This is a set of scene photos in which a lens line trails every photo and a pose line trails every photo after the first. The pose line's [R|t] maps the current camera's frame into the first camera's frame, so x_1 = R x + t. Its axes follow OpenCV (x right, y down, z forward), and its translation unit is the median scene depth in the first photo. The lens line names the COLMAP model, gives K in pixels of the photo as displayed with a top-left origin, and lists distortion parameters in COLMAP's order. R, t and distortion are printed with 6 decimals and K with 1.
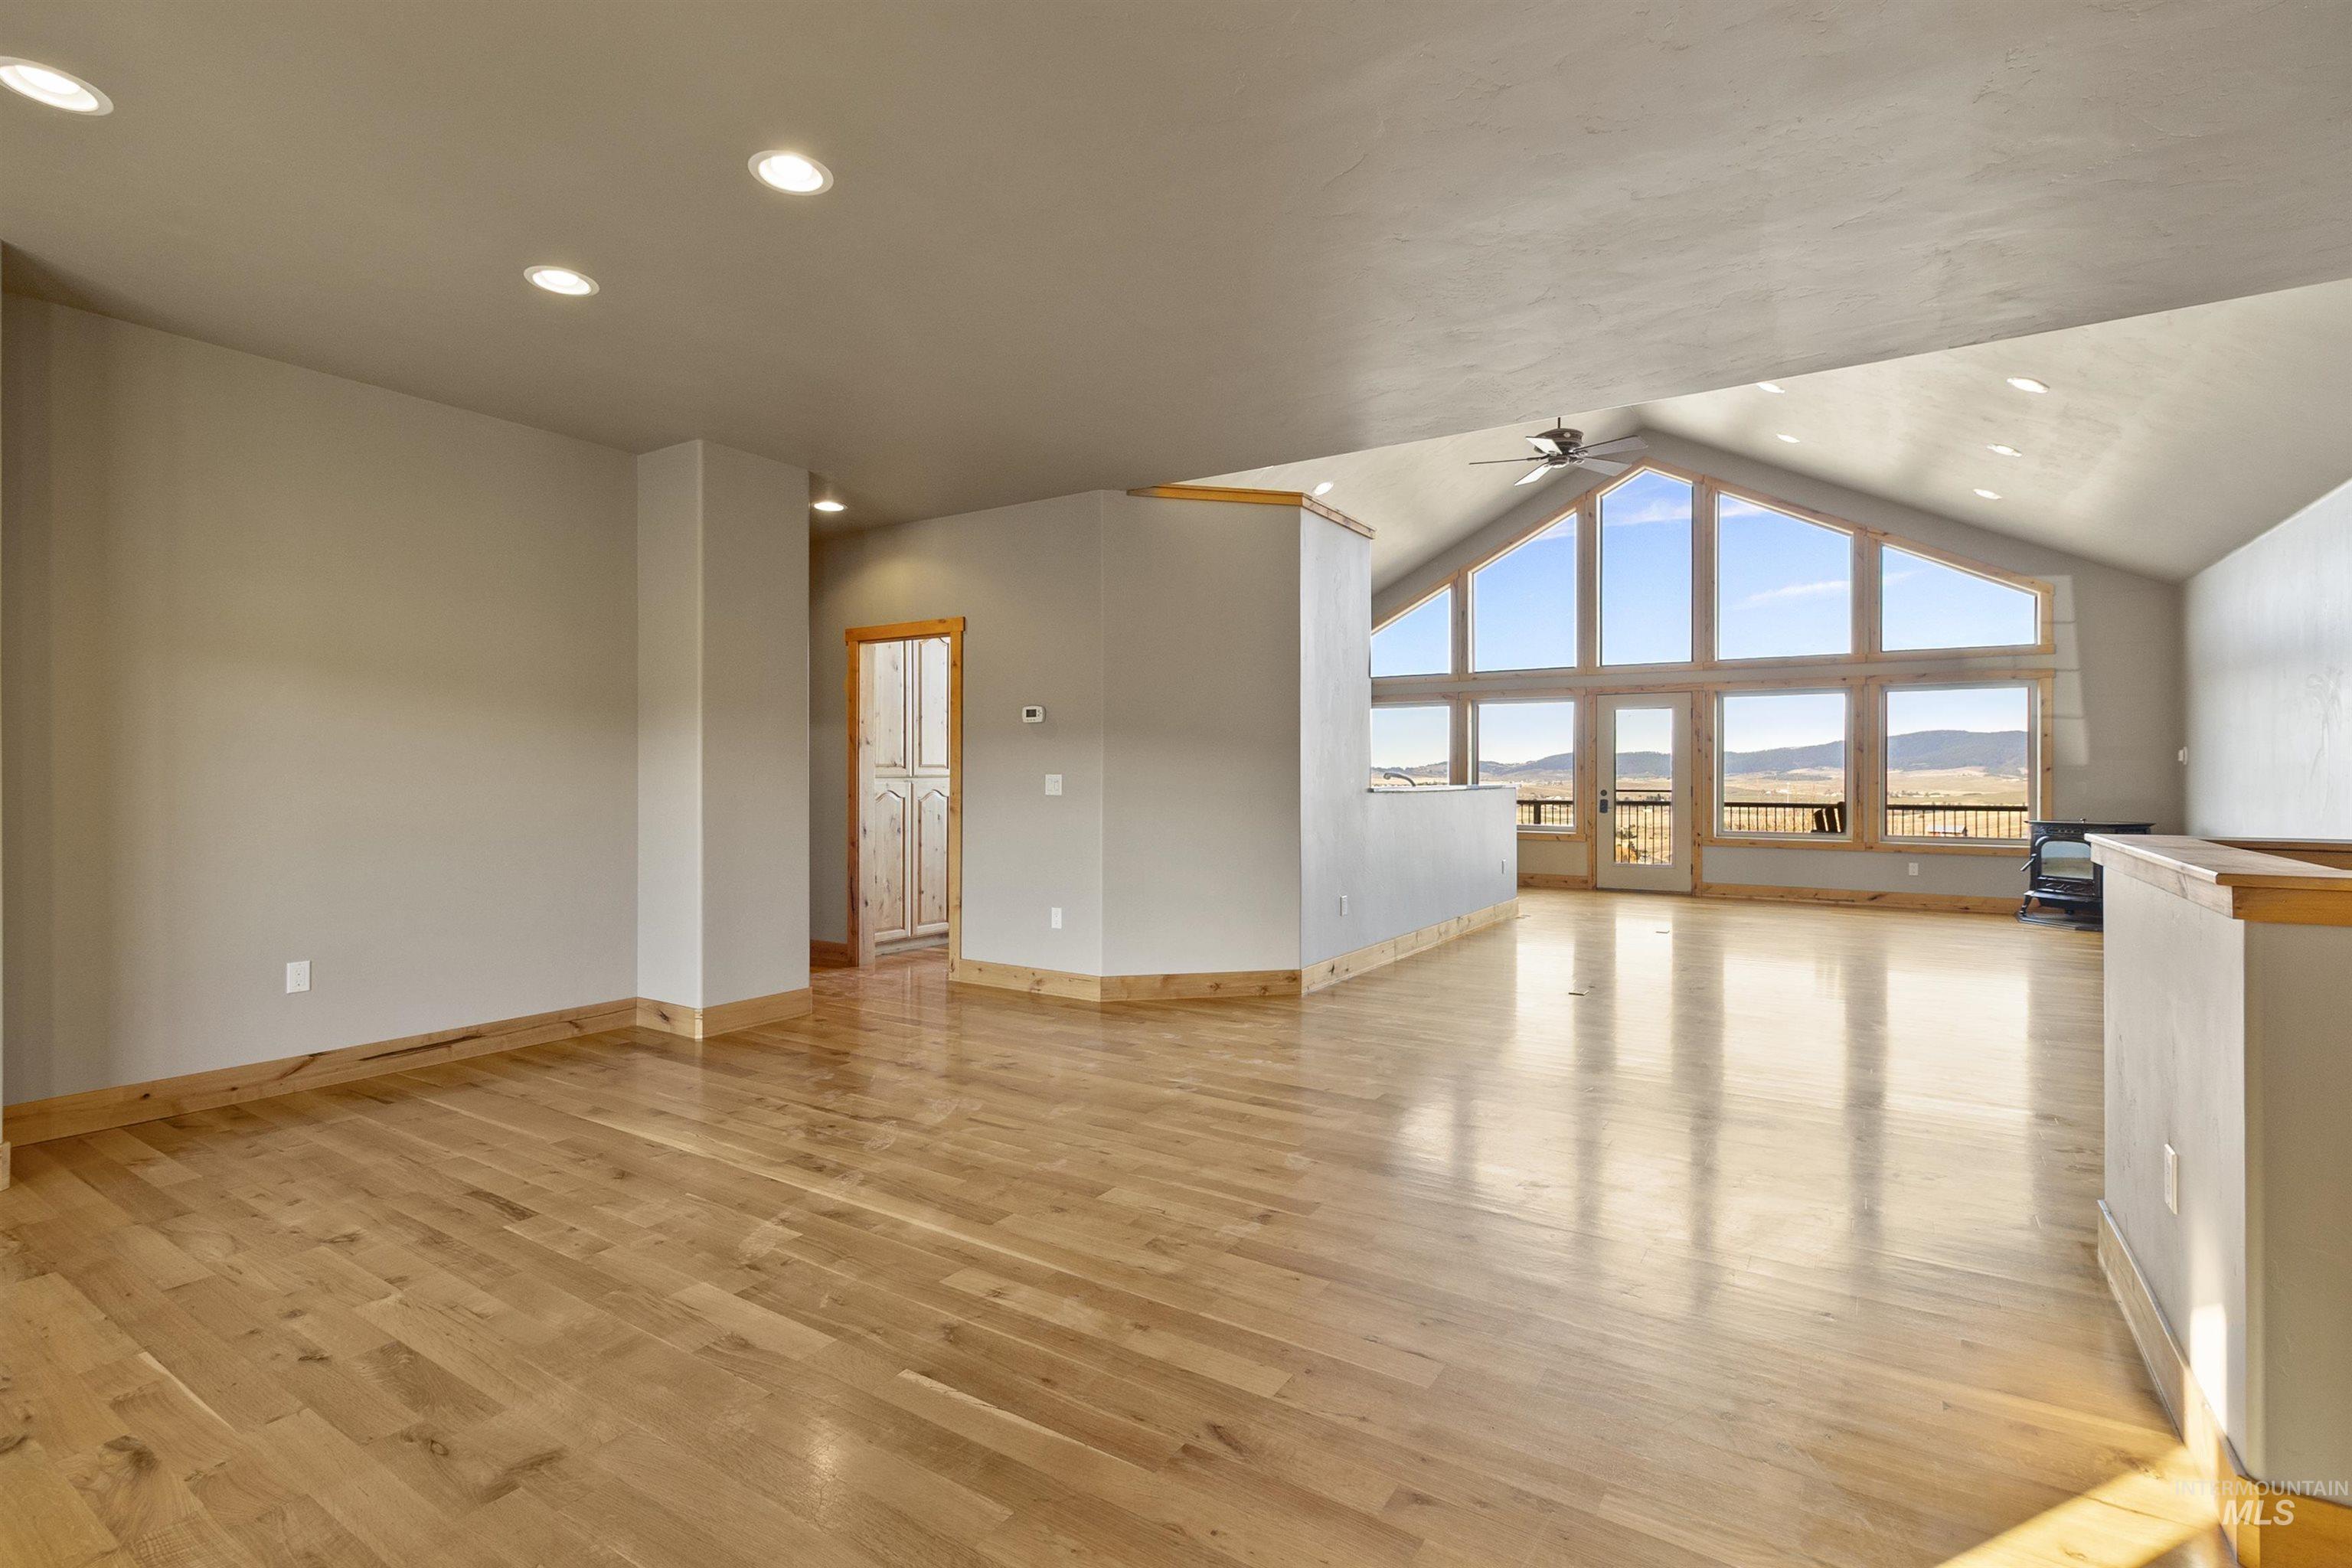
lens RADIAL K [[1087.6, 0, 1176.7], [0, 1087.6, 775.7], [0, 0, 1]] dist [0.002674, 0.000065]
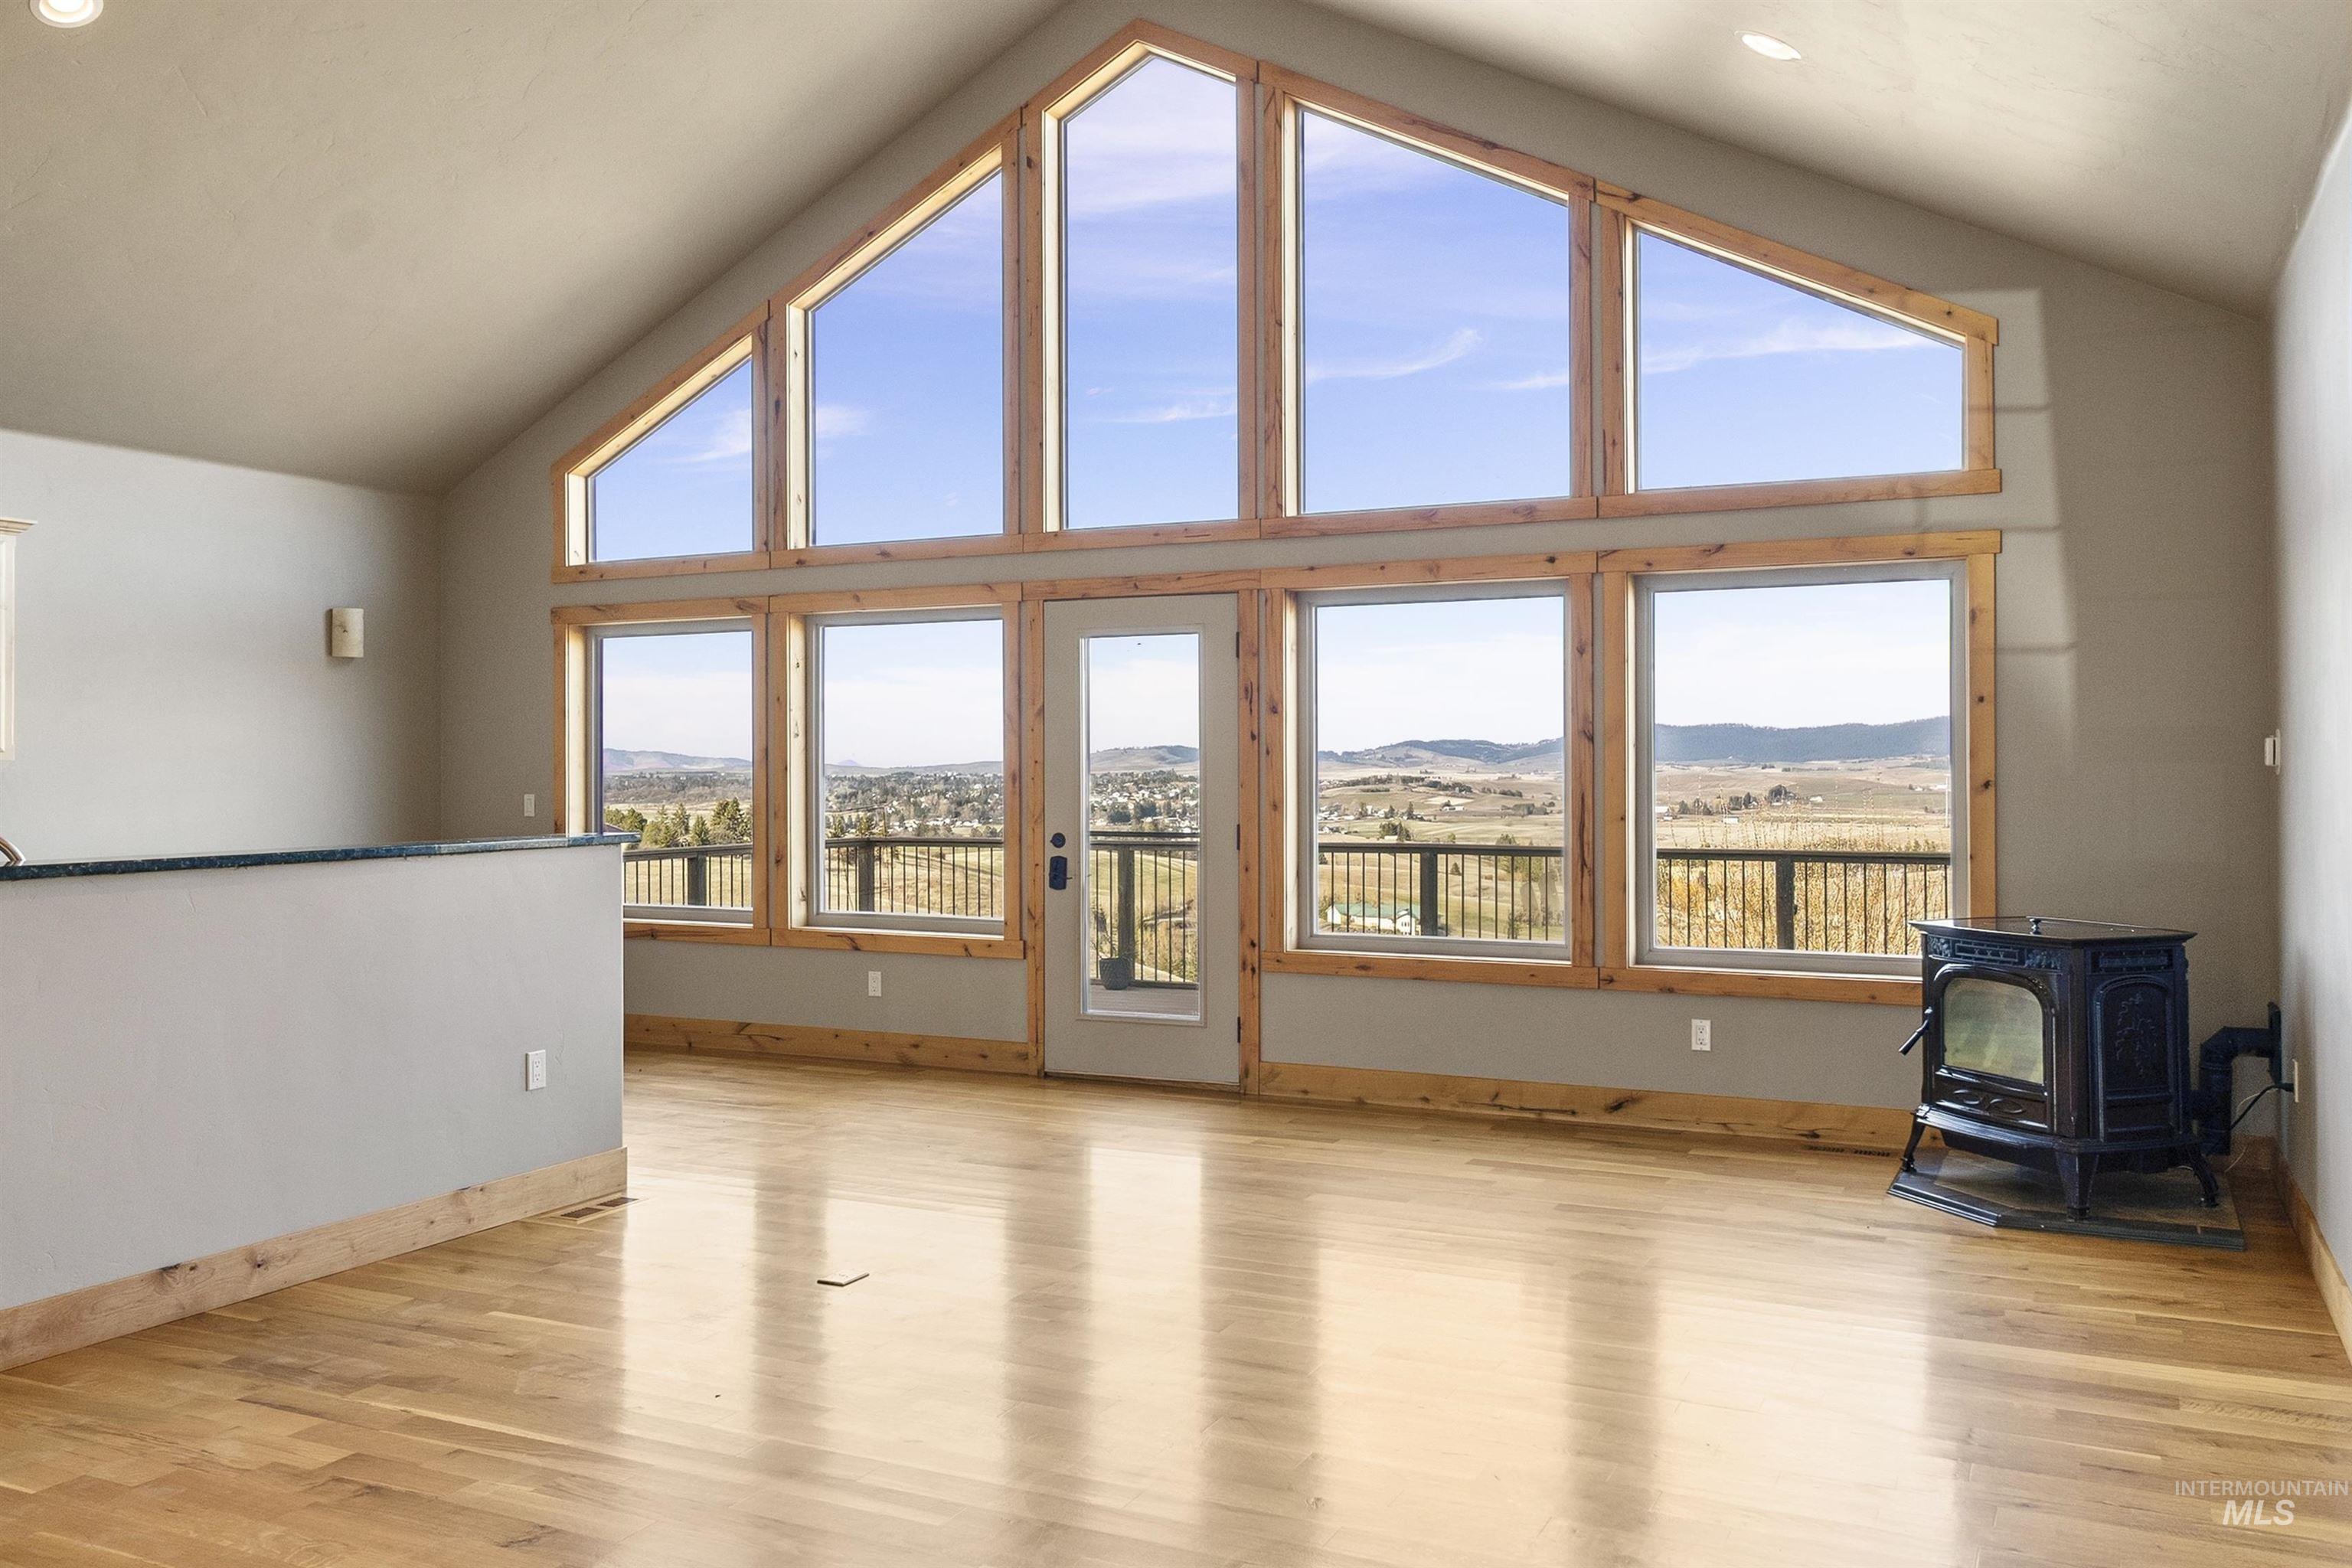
lens RADIAL K [[1846.4, 0, 1169.1], [0, 1846.4, 749.5], [0, 0, 1]] dist [0.000481, -0.000649]
pose [[0.993443, -0.004545, 0.114234, 0.377912], [0.005631, 0.999942, -0.009185, -0.012468], [-0.114186, 0.009768, 0.993411, 0.325532]]
